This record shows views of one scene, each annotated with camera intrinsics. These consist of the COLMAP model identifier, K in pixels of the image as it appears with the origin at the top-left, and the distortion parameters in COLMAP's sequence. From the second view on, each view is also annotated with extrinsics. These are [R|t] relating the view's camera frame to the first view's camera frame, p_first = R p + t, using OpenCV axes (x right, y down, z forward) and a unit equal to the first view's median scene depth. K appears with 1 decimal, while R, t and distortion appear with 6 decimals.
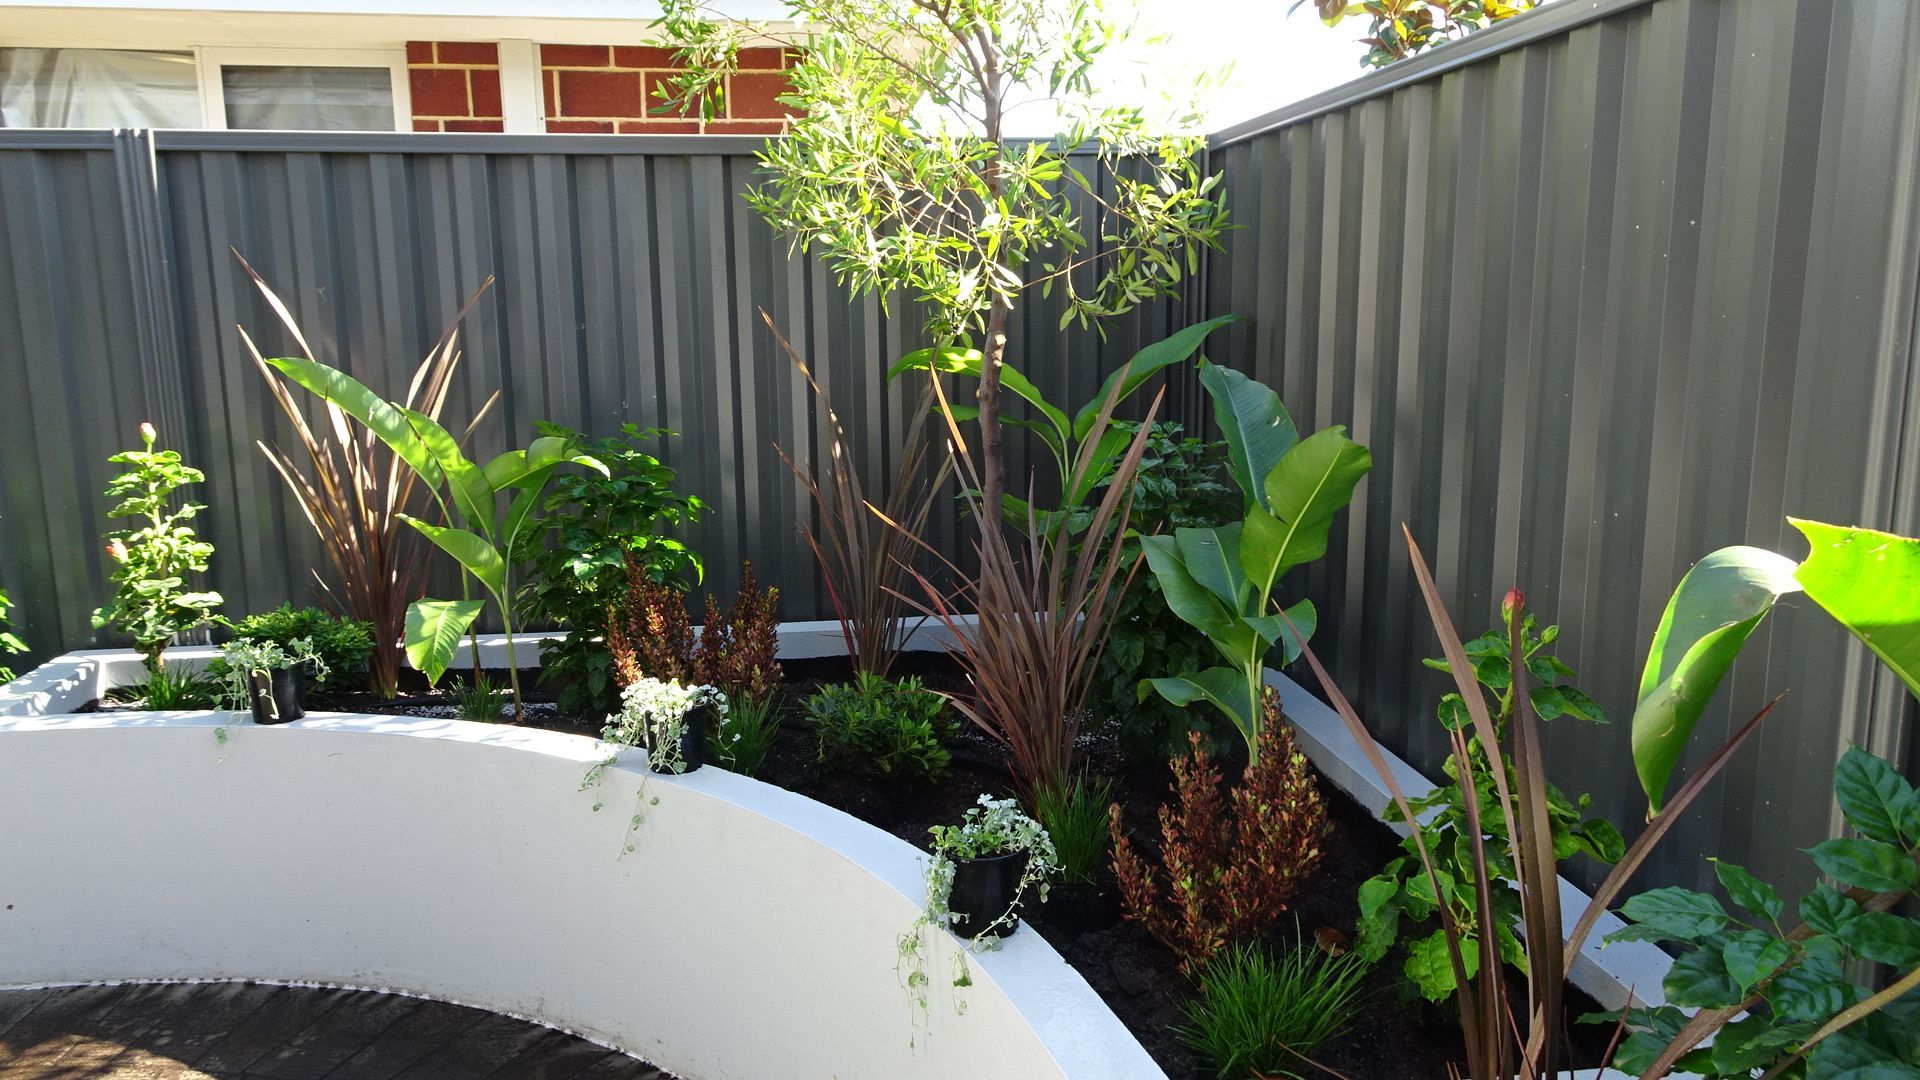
lens RADIAL K [[1373.3, 0, 966.8], [0, 1373.3, 538.9], [0, 0, 1]] dist [0.011228, 0.004516]
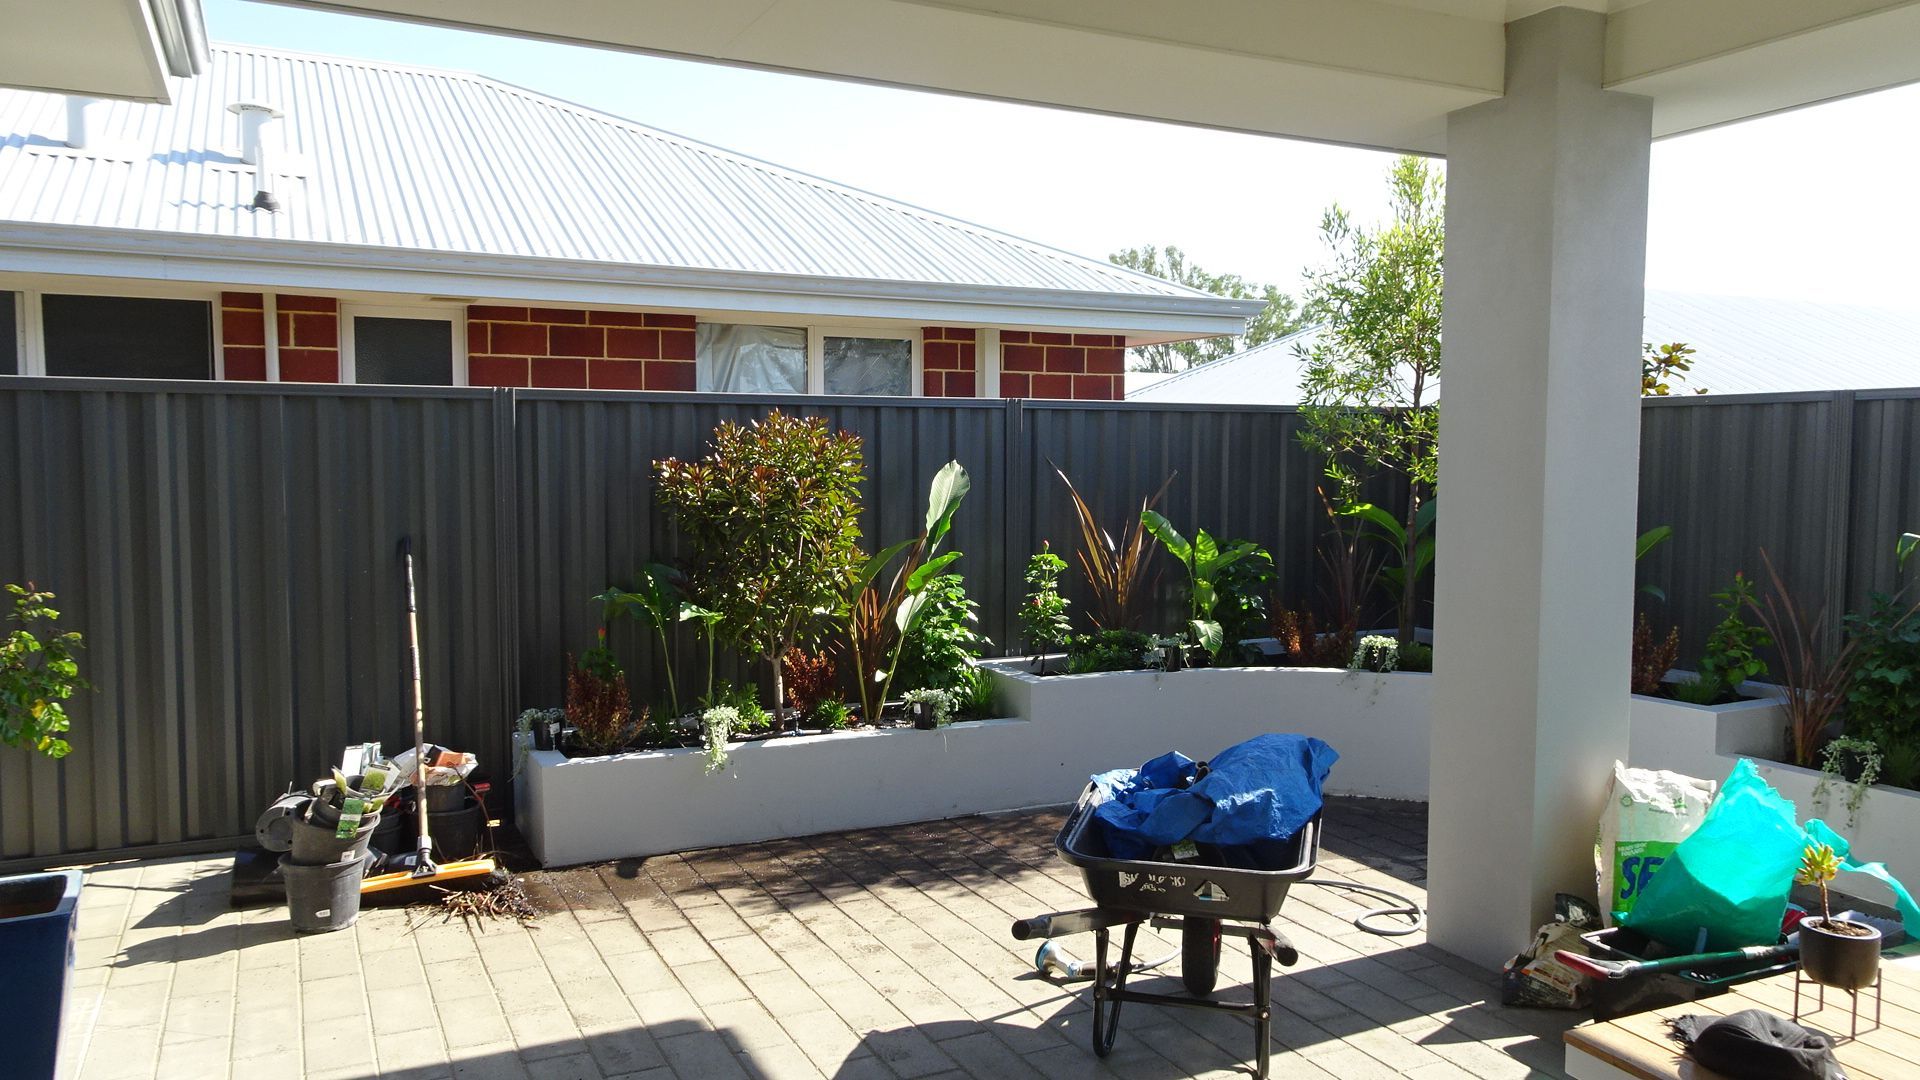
lens RADIAL K [[1403.1, 0, 960.0], [0, 1403.1, 540.0], [0, 0, 1]] dist [0.026114, -0.003088]
pose [[0.946094, -0.009607, 0.323750, -1.397274], [0.043896, 0.994141, -0.098779, 0.118954], [-0.320904, 0.107666, 0.940972, -0.948476]]
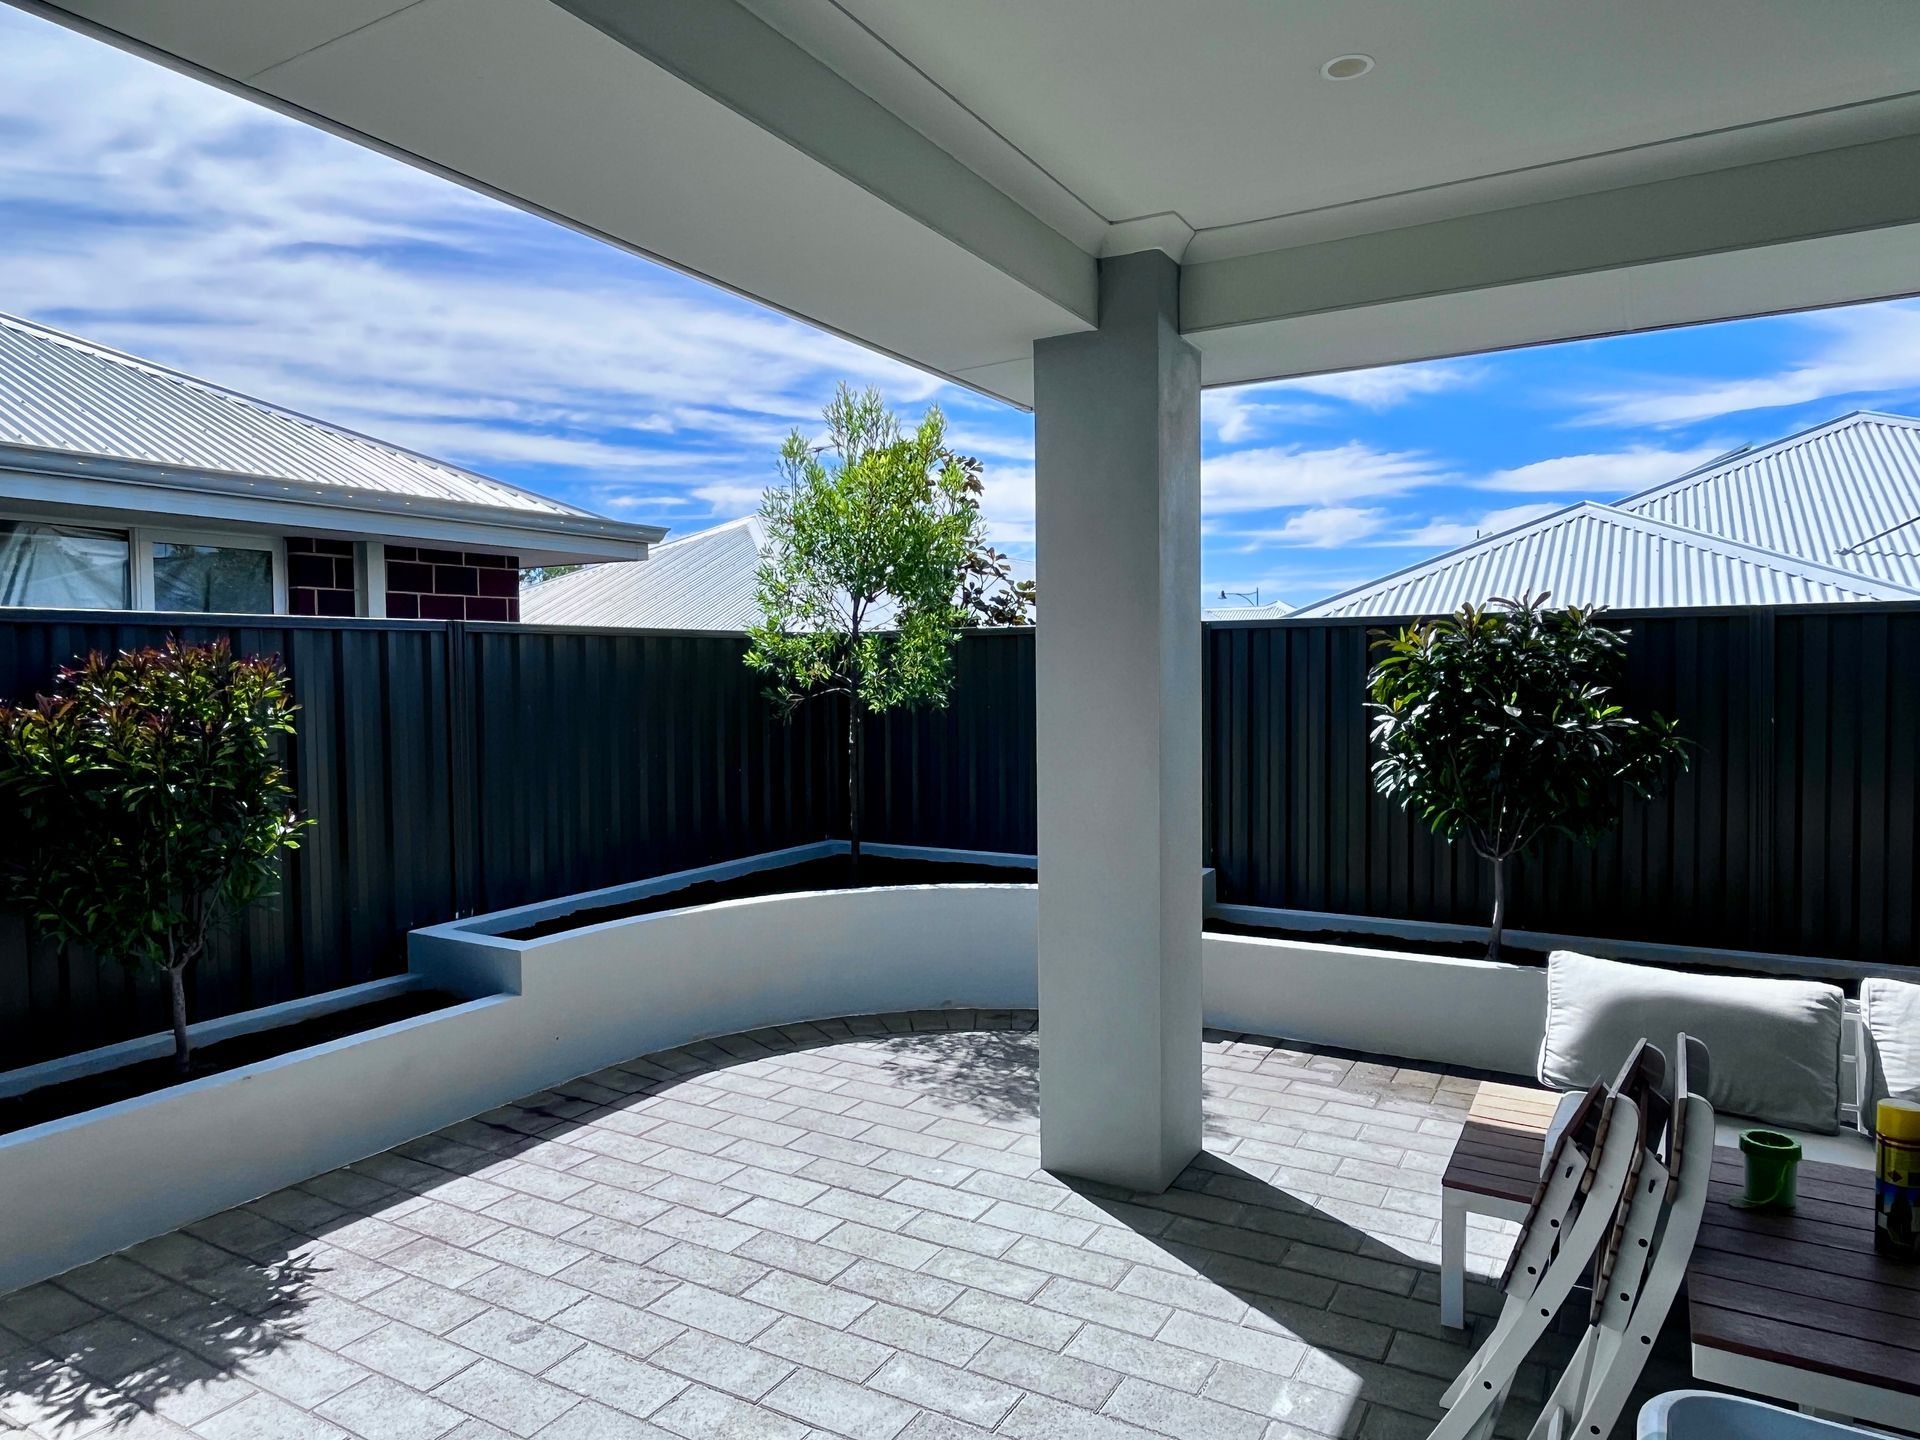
lens RADIAL K [[1207.2, 0, 949.6], [0, 1207.2, 723.6], [0, 0, 1]] dist [-0.003175, -0.001502]
pose [[0.608423, -0.035727, 0.792809, -1.498656], [0.140043, 0.988143, -0.062943, 0.022810], [-0.781159, 0.149323, 0.606212, -0.445997]]
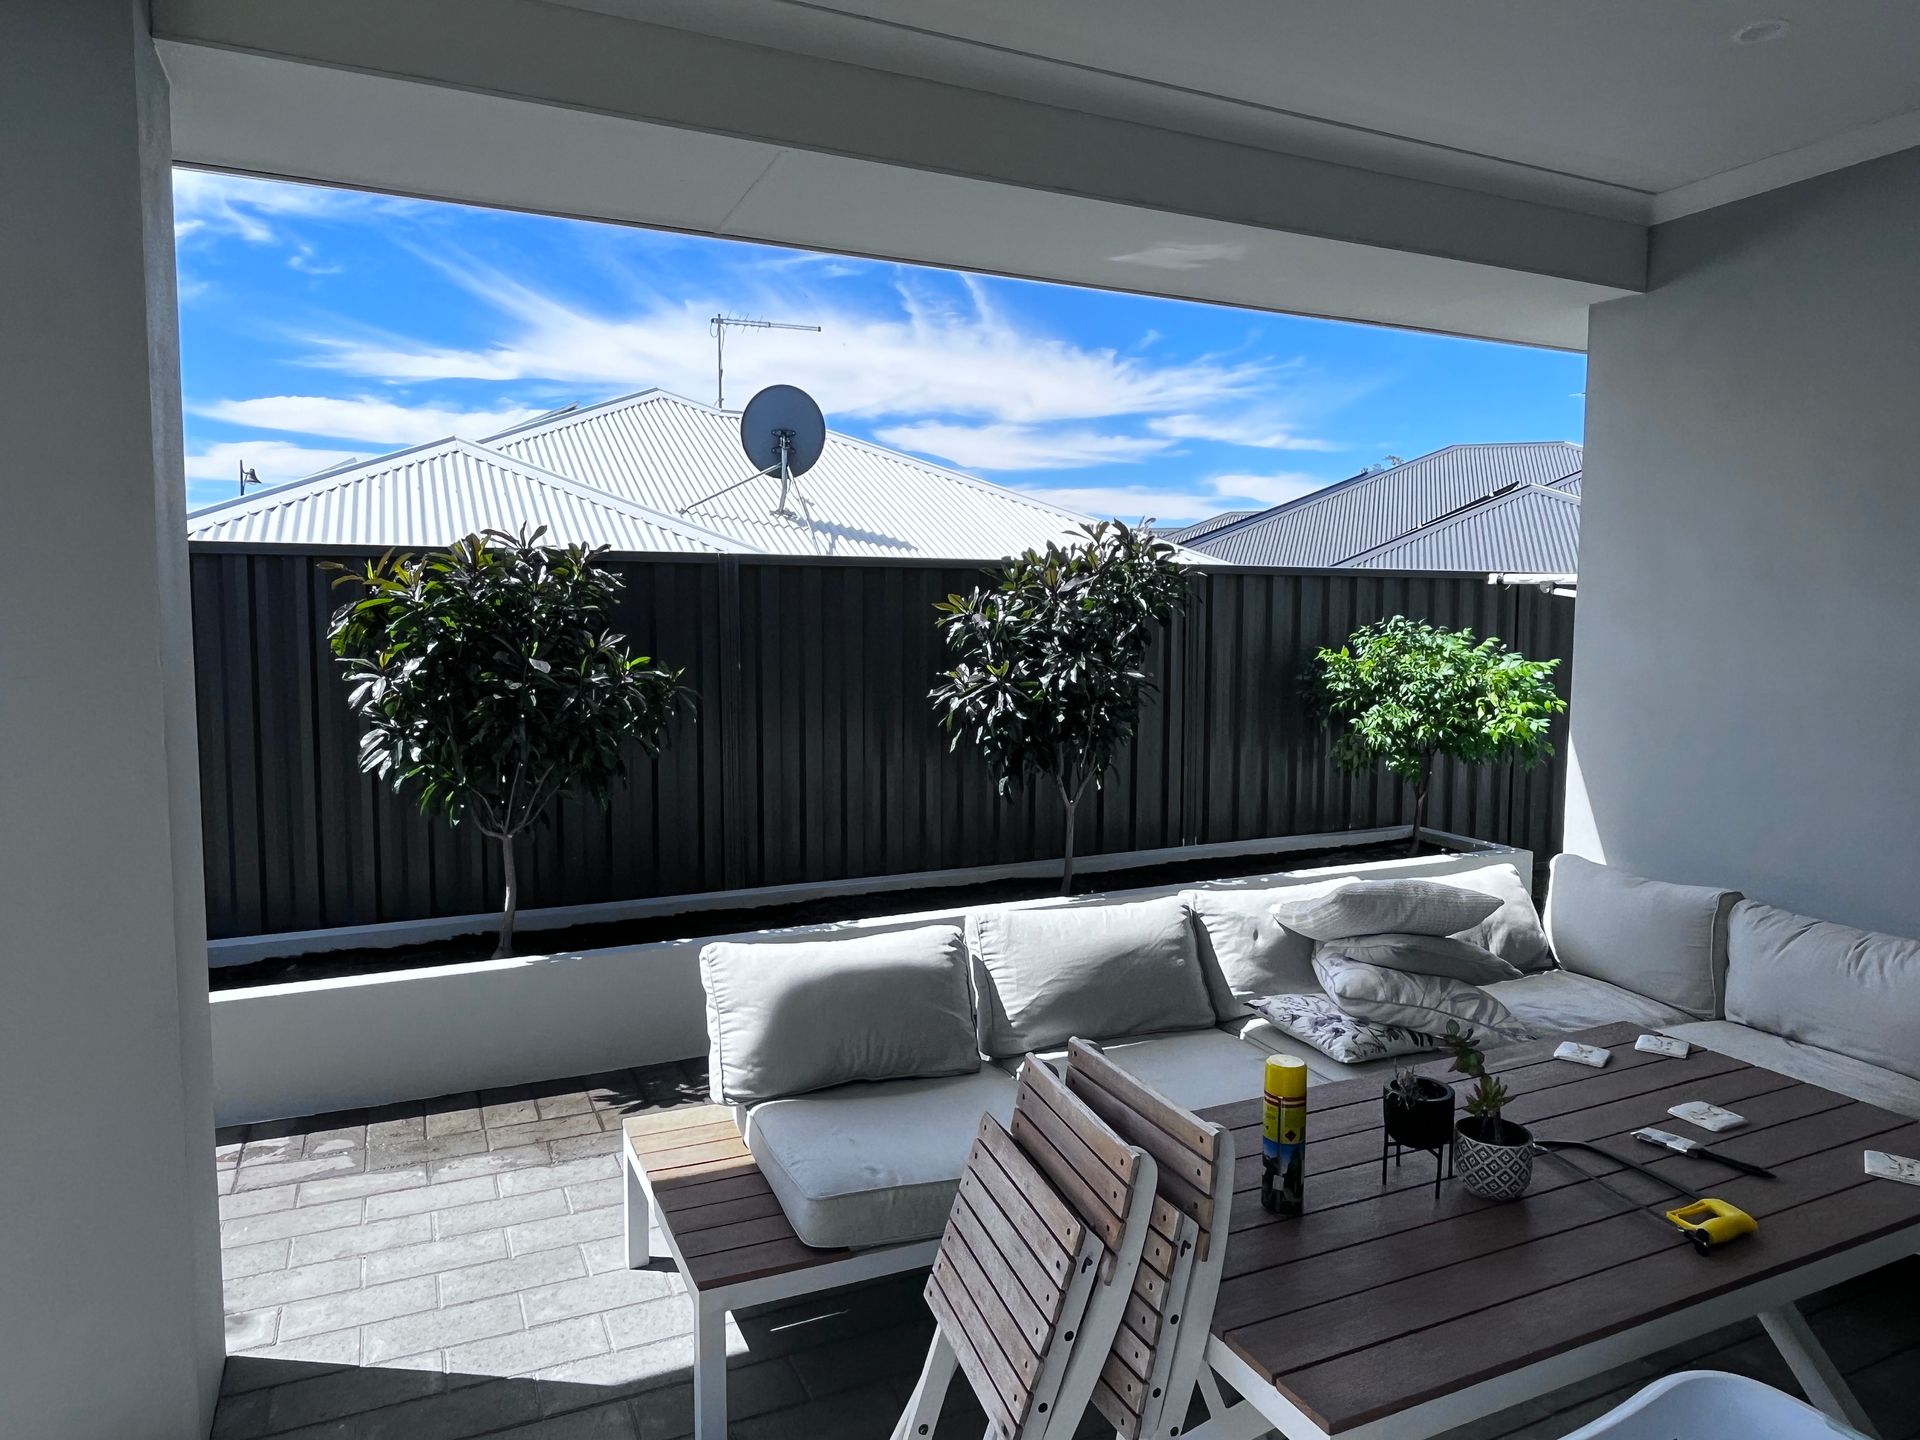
lens RADIAL K [[1203.4, 0, 952.7], [0, 1203.4, 716.8], [0, 0, 1]] dist [0.006892, 0.001205]
pose [[-0.303386, -0.079624, 0.949535, -1.240930], [0.158595, 0.978383, 0.132716, -0.033062], [-0.939577, 0.190856, -0.284200, -0.130482]]
